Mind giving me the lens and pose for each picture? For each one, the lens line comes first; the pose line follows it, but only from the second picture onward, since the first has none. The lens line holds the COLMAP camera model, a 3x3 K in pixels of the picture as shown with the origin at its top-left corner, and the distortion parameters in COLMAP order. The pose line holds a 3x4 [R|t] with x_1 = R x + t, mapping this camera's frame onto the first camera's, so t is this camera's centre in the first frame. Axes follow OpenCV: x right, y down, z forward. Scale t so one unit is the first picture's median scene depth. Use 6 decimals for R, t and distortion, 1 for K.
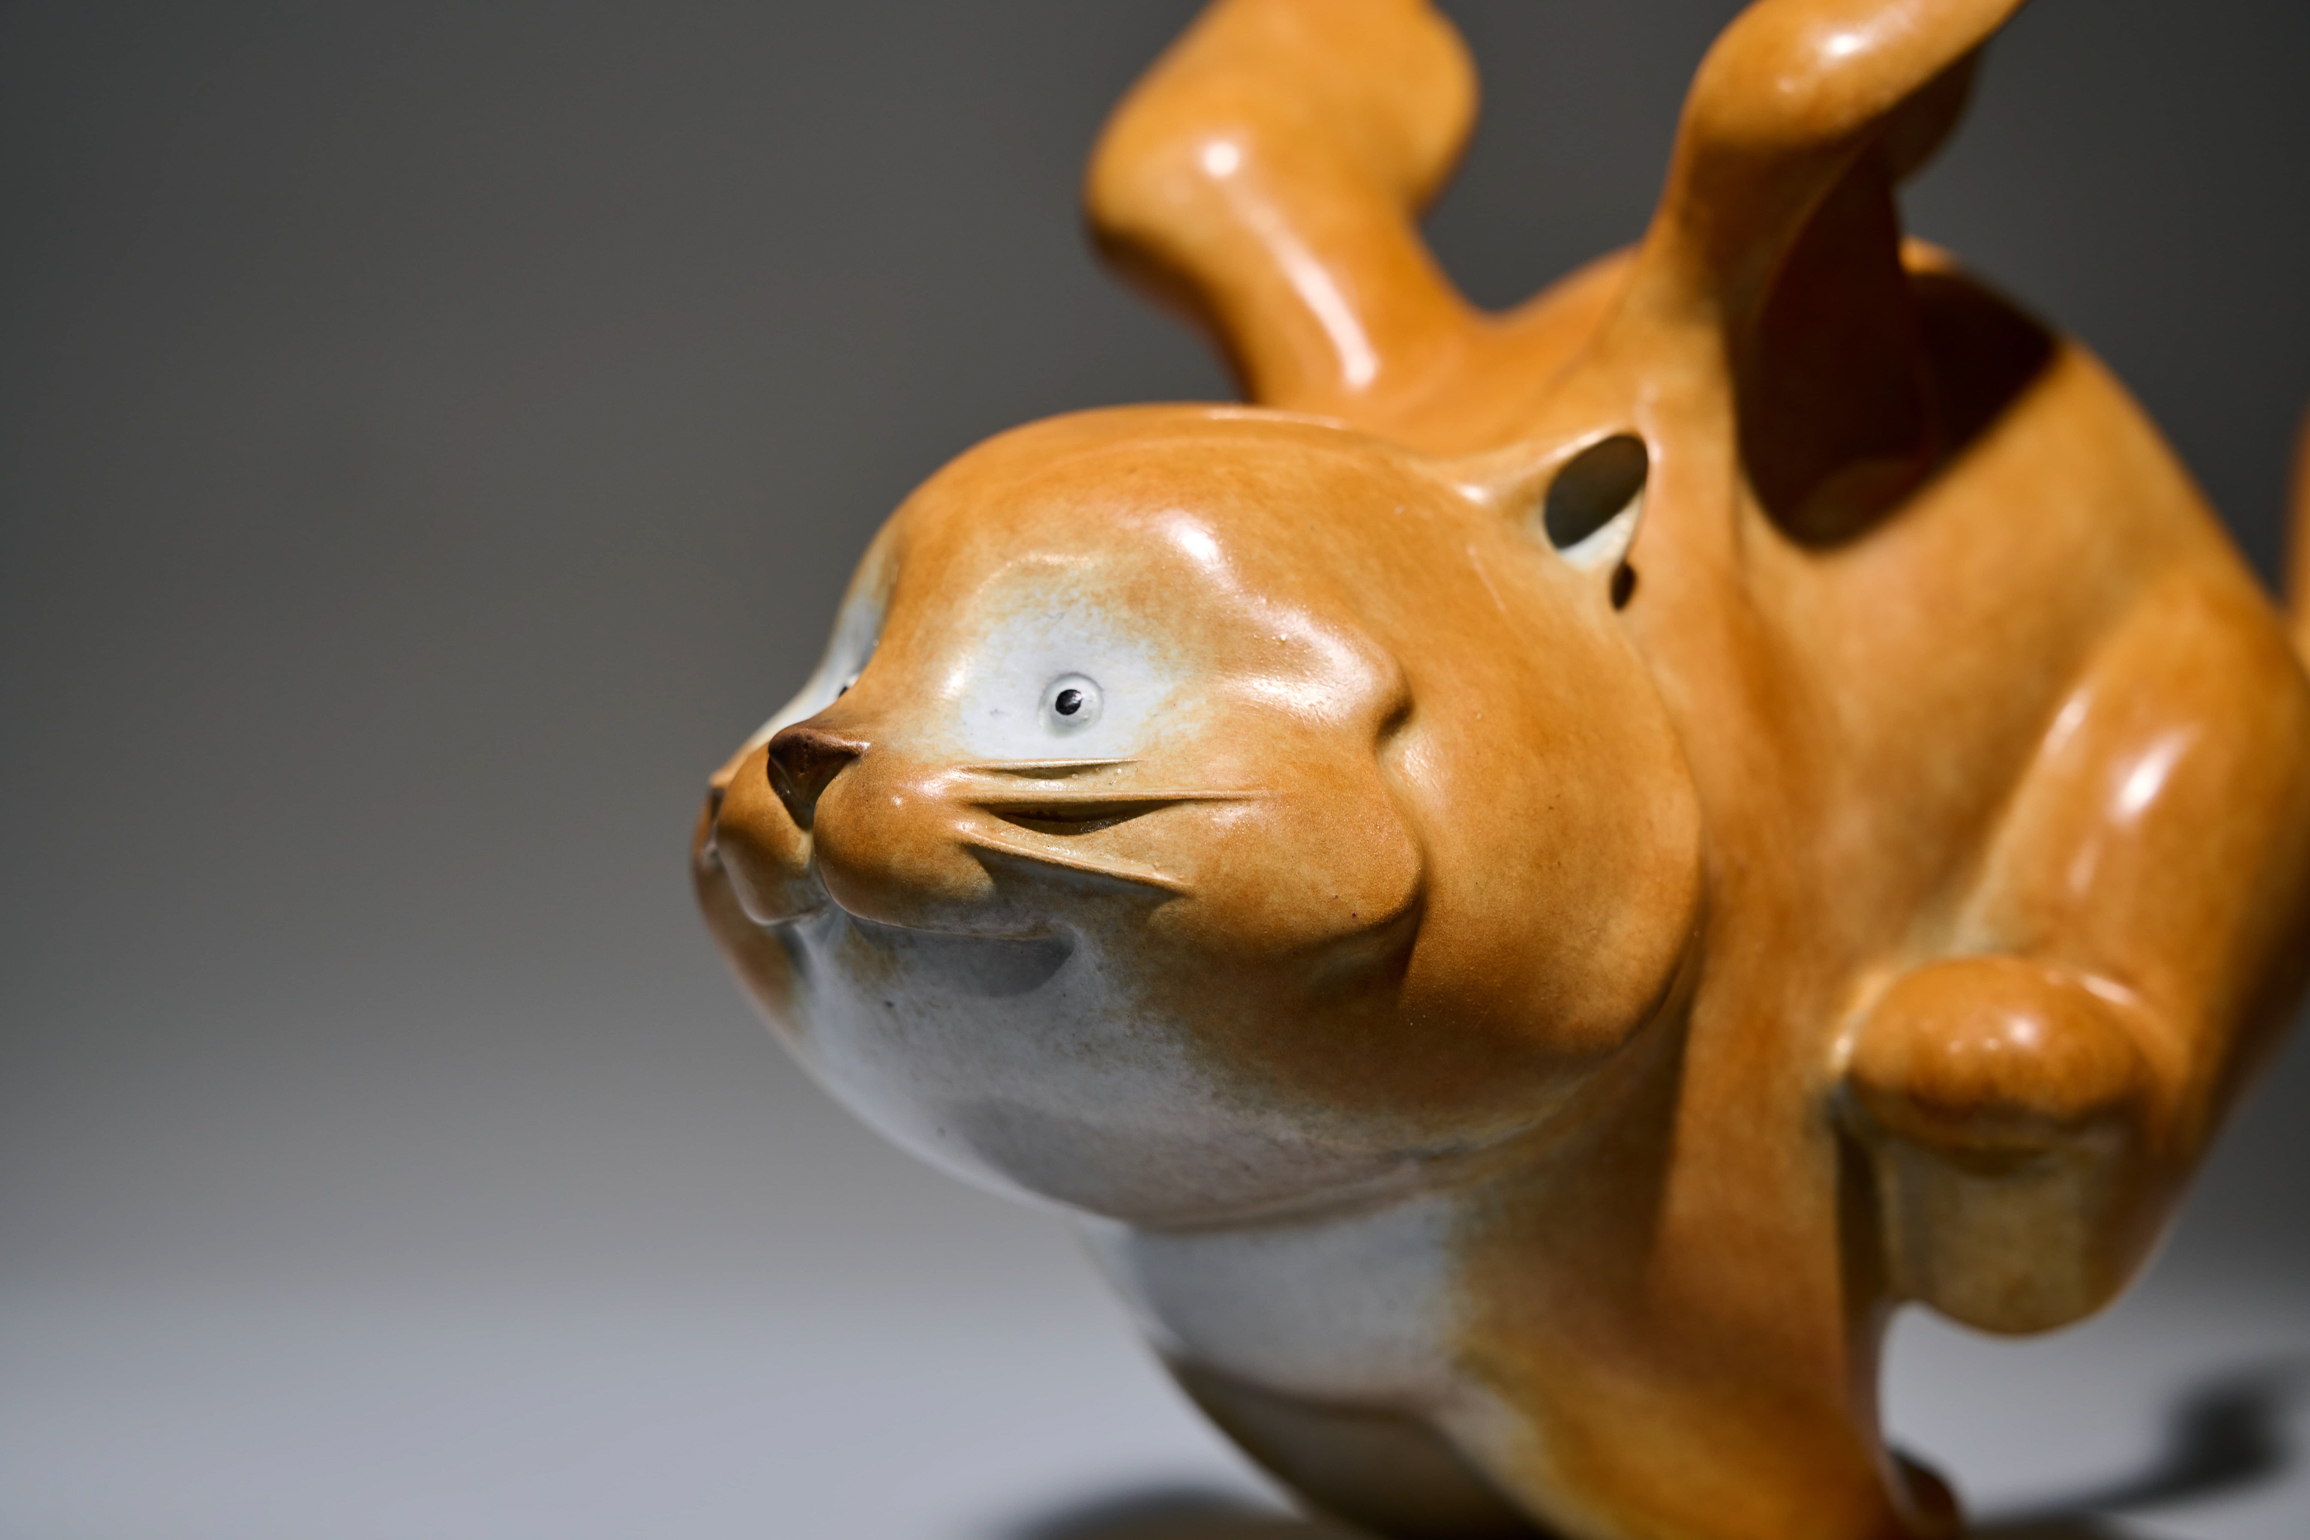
lens RADIAL K [[4650.5, 0, 1155.0], [0, 4650.5, 770.0], [0, 0, 1]] dist [-0.245395, -0.026366]
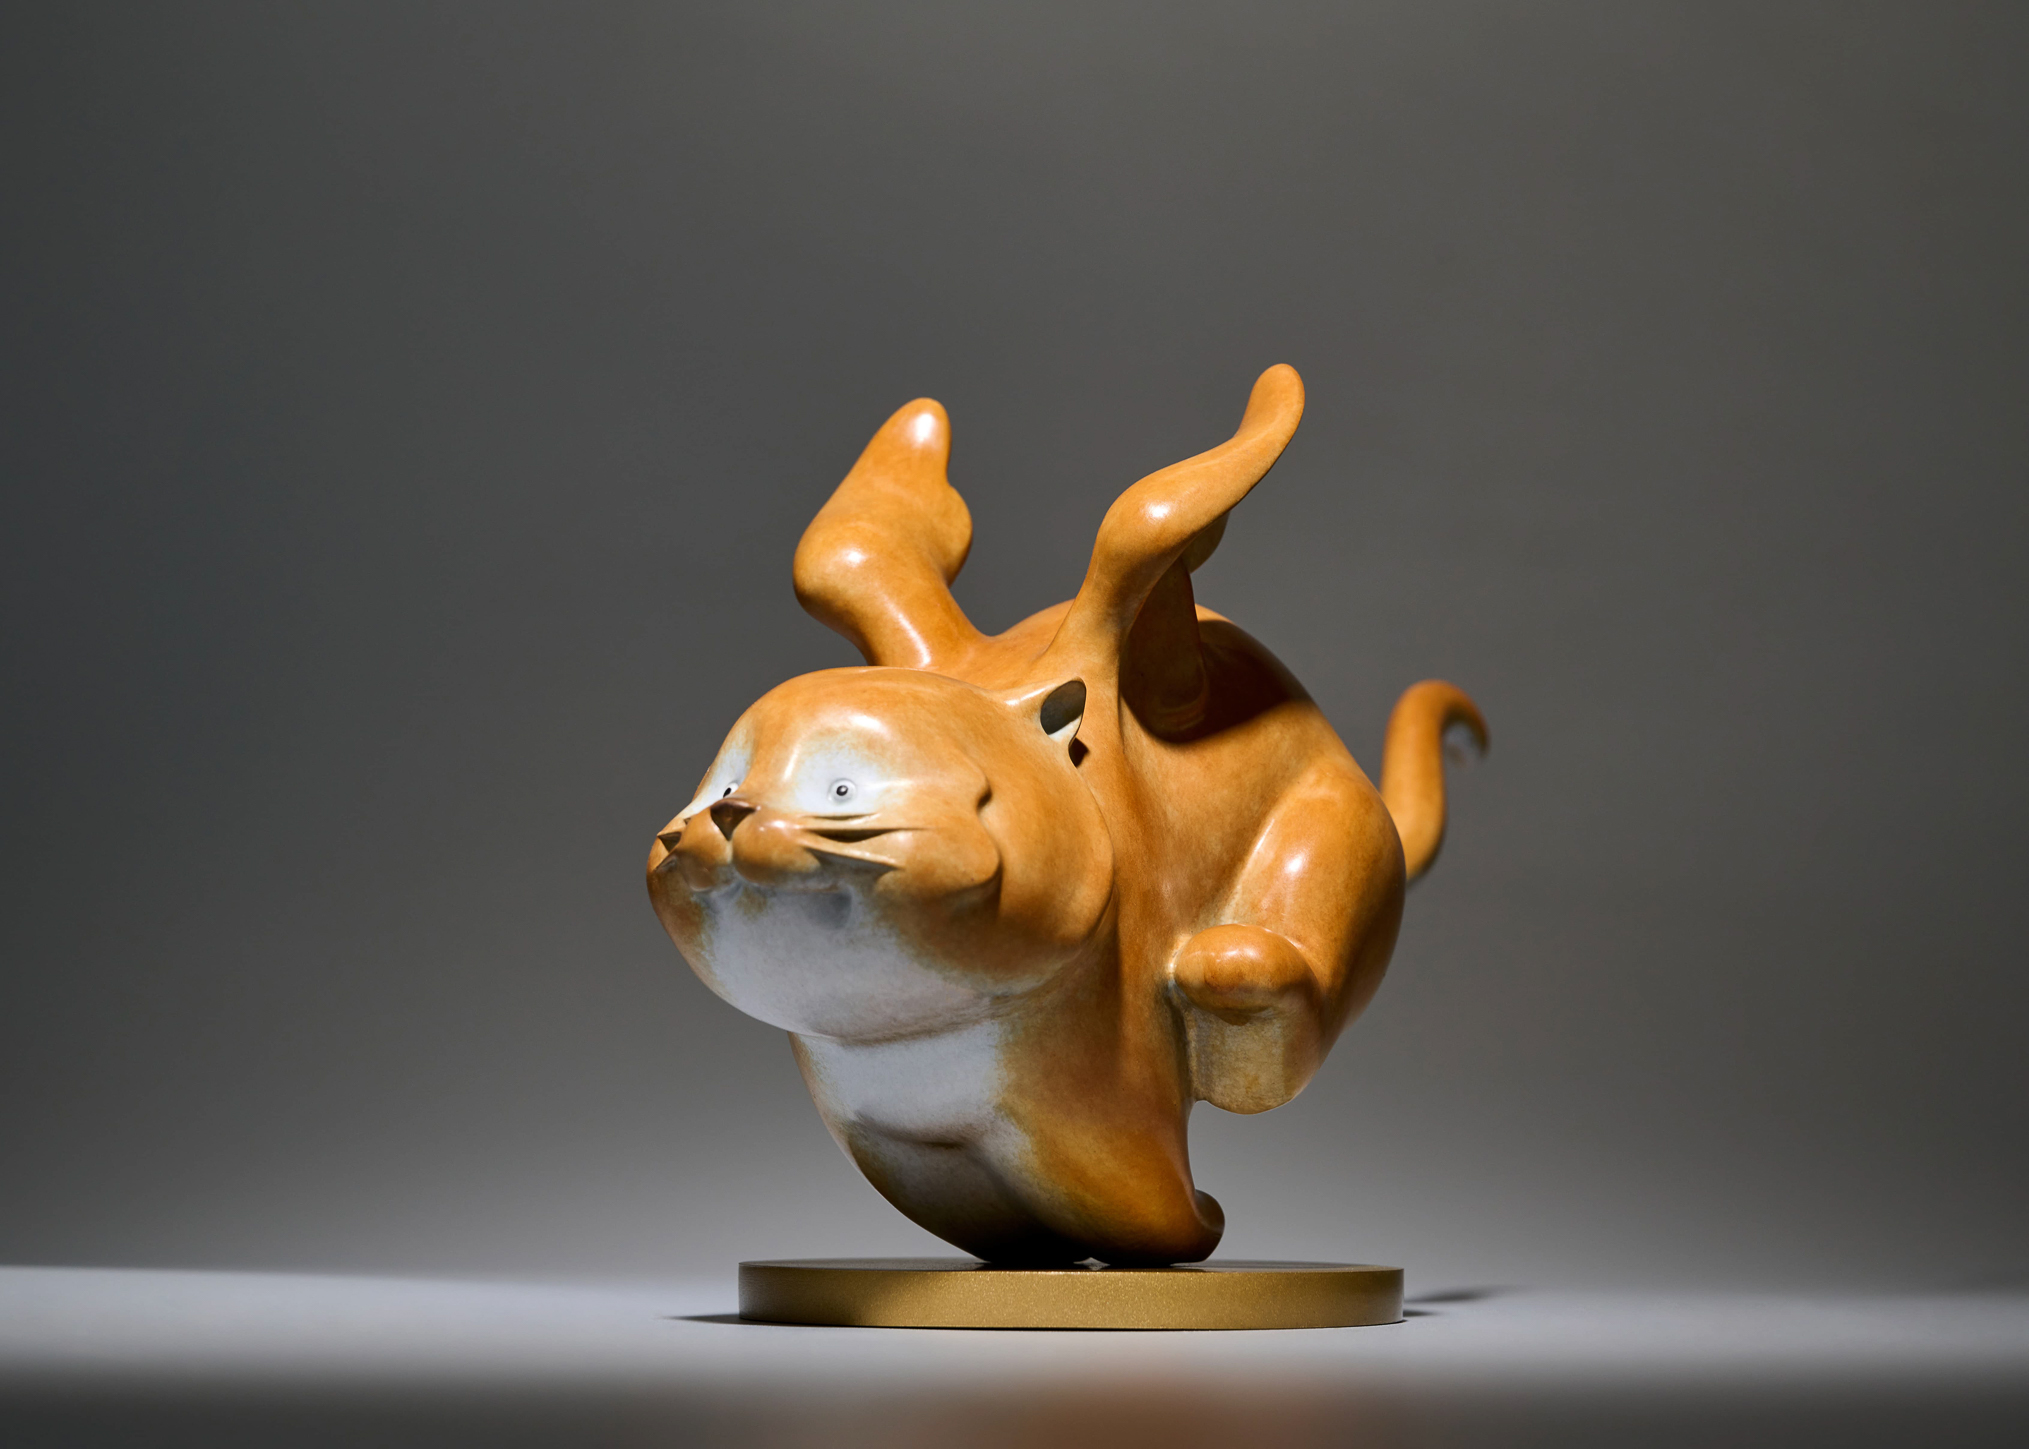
lens RADIAL K [[4602.9, 0, 1014.5], [0, 4602.9, 724.5], [0, 0, 1]] dist [-0.077412, -0.045426]
pose [[0.988157, 0.013868, 0.152818, -0.276612], [0.001159, 0.995204, -0.097810, 0.171608], [-0.153442, 0.096828, 0.983402, -1.217483]]
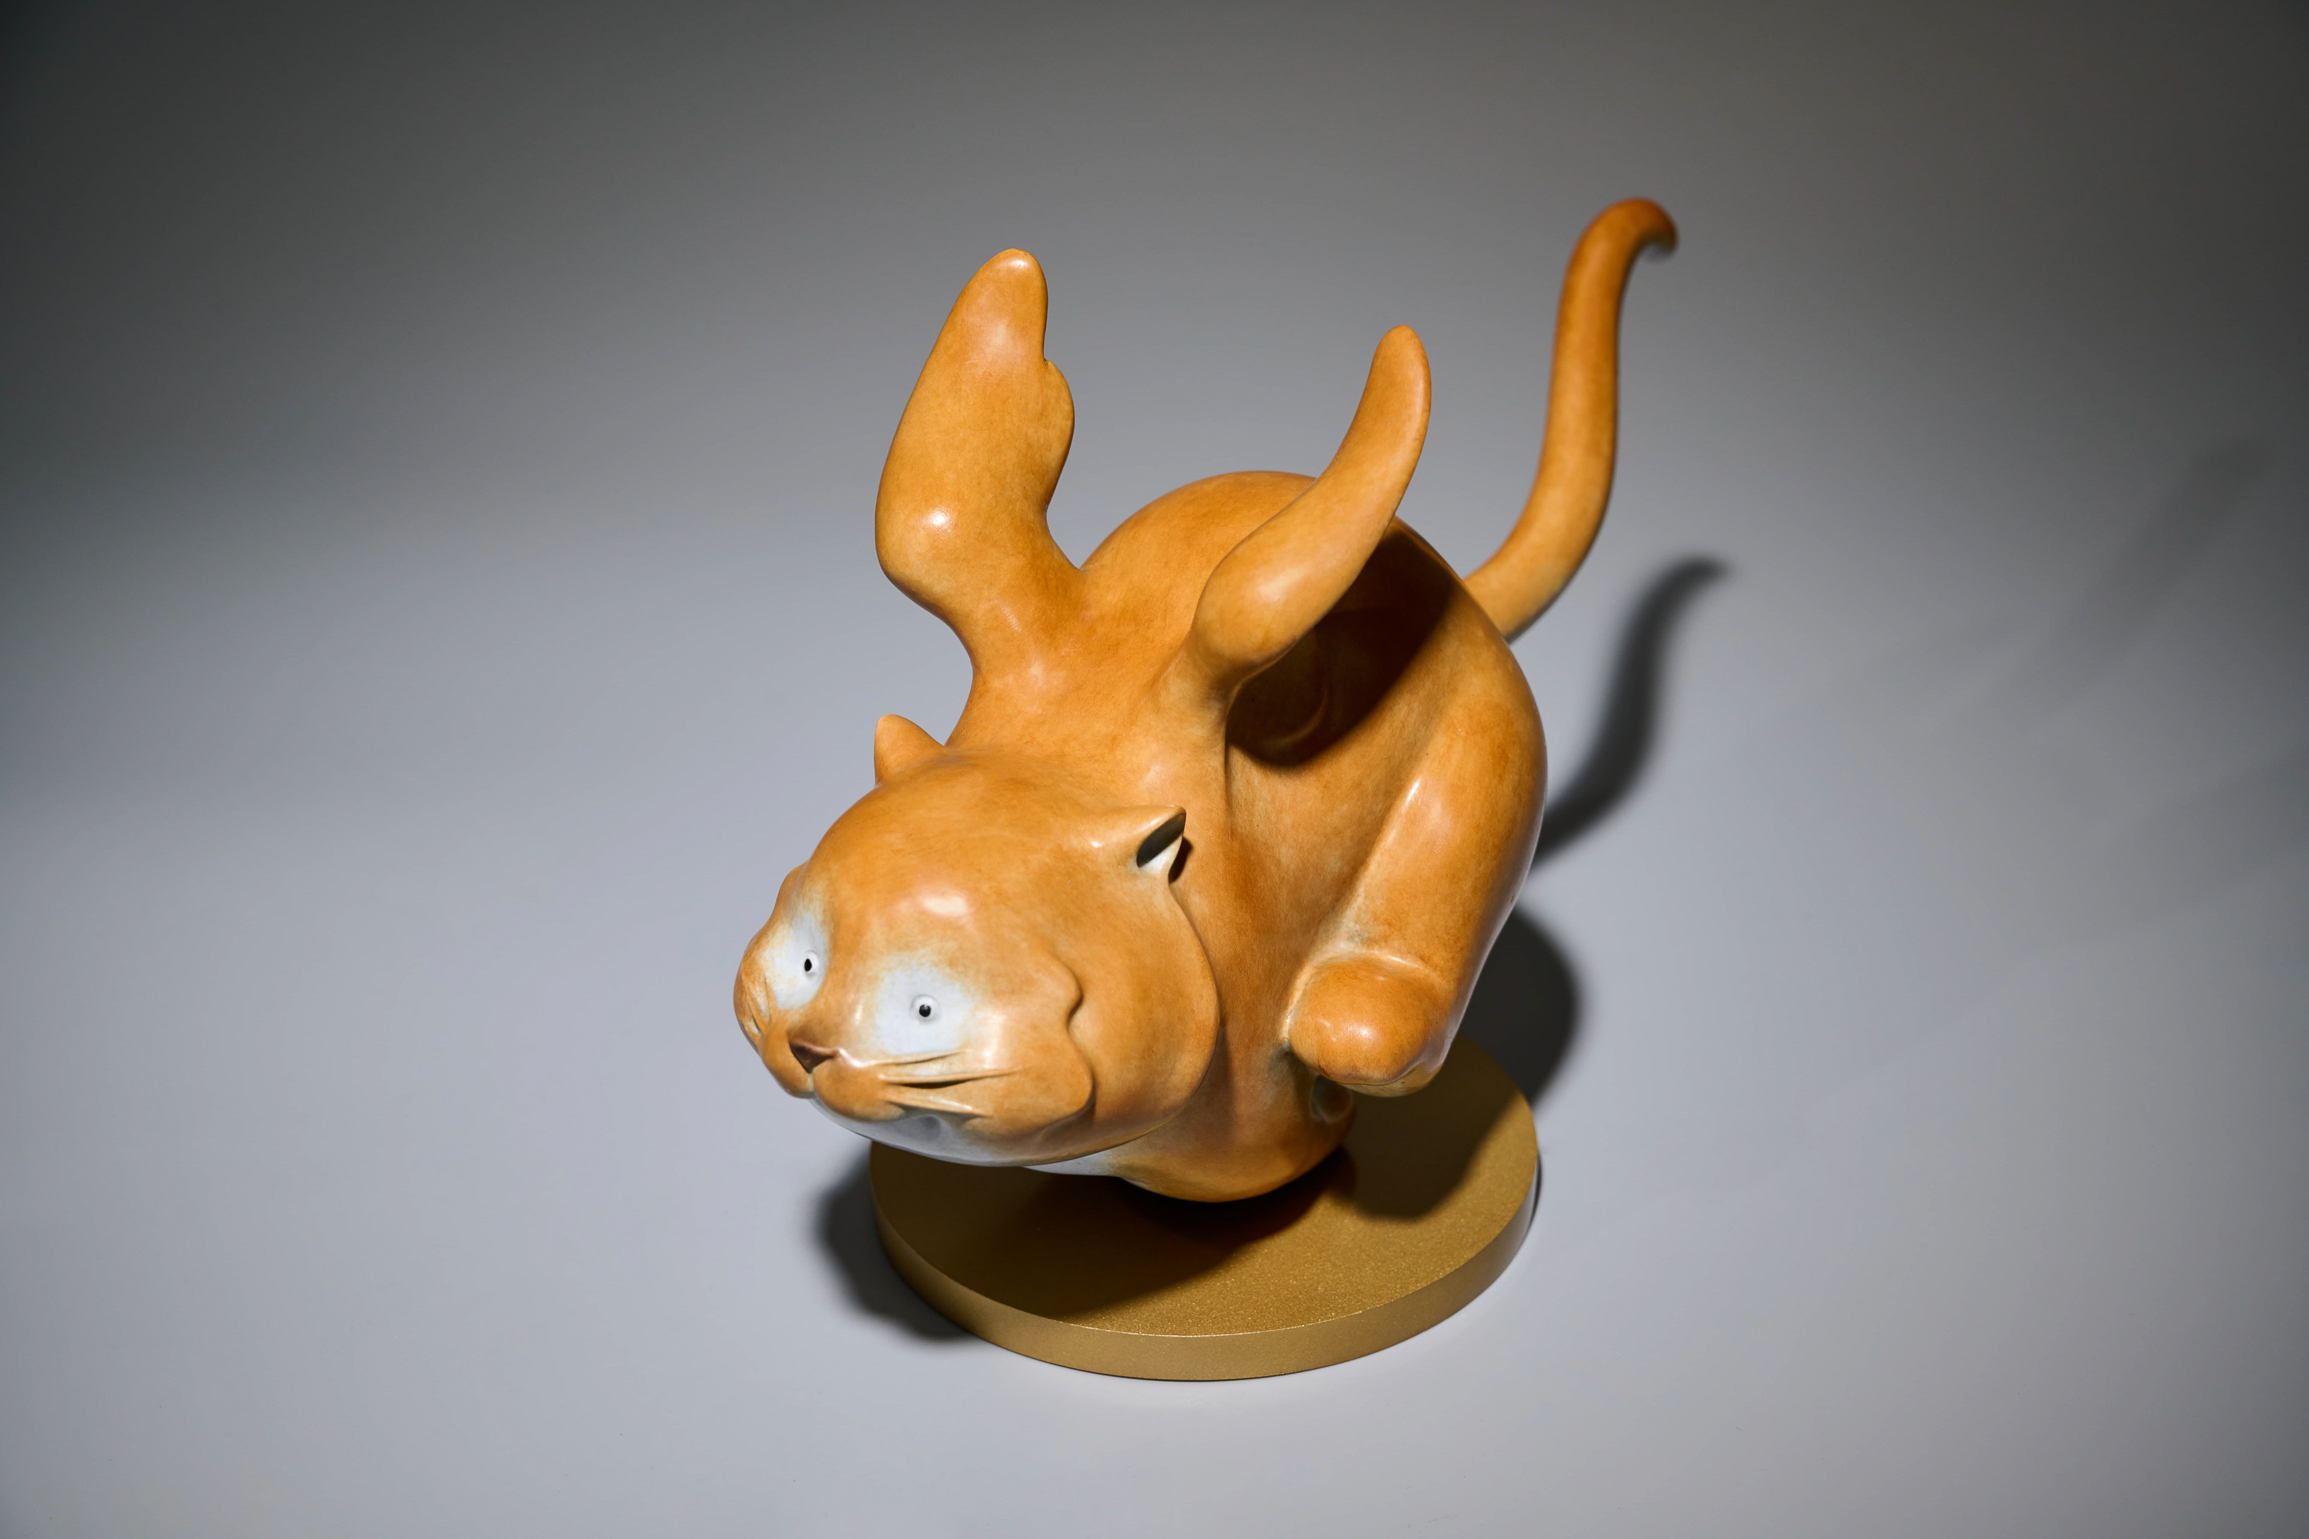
lens RADIAL K [[4648.5, 0, 1154.5], [0, 4648.5, 769.5], [0, 0, 1]] dist [-0.245395, -0.026366]
pose [[0.992788, -0.086784, 0.082709, -0.080609], [0.037555, 0.880315, 0.472901, -1.119848], [-0.113850, -0.466384, 0.877225, -0.848674]]
